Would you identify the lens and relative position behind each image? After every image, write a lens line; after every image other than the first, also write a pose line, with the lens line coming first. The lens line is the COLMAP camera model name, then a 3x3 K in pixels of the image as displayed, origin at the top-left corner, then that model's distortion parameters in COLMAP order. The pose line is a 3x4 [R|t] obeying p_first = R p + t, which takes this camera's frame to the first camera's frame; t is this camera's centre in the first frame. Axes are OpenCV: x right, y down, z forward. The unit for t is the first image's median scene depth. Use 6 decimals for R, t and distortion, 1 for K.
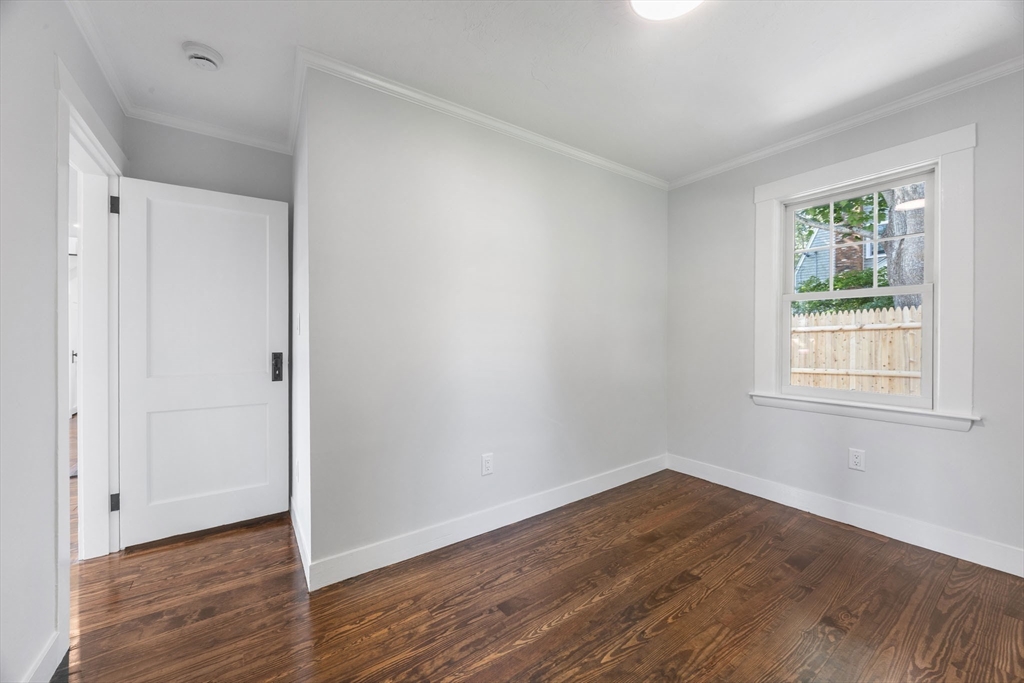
lens RADIAL K [[387.5, 0, 517.4], [0, 387.5, 341.0], [0, 0, 1]] dist [-0.001676, -0.000051]
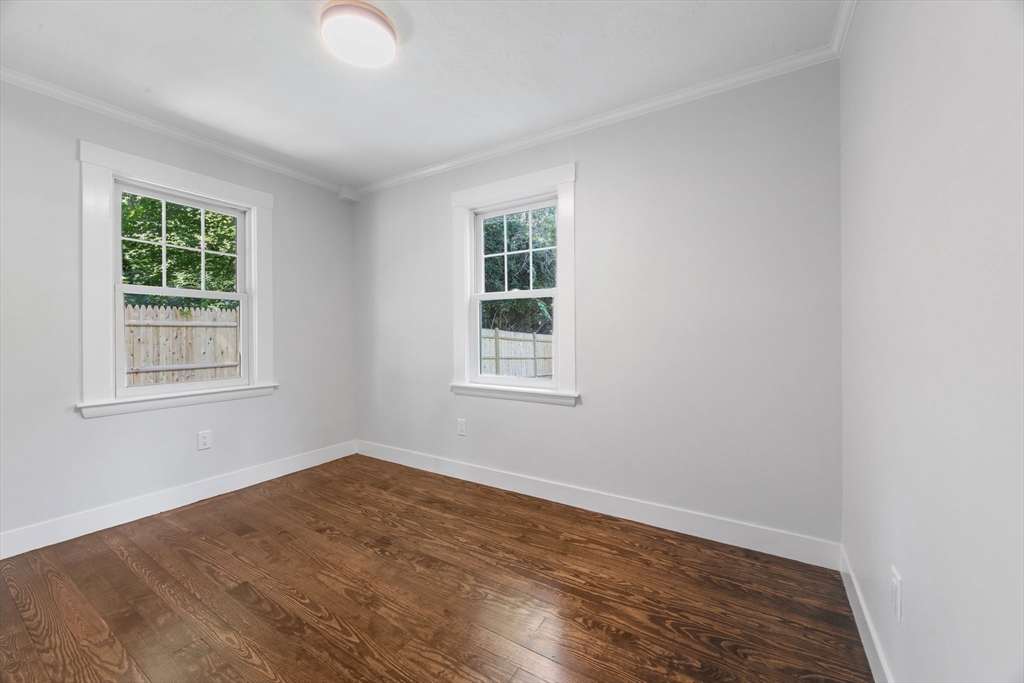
lens RADIAL K [[387.5, 0, 517.4], [0, 387.5, 341.0], [0, 0, 1]] dist [-0.001676, -0.000051]
pose [[-0.385023, -0.013536, 0.922808, -0.581580], [0.015020, 0.999668, 0.020930, 0.005032], [-0.922785, 0.021920, -0.384692, 0.642847]]
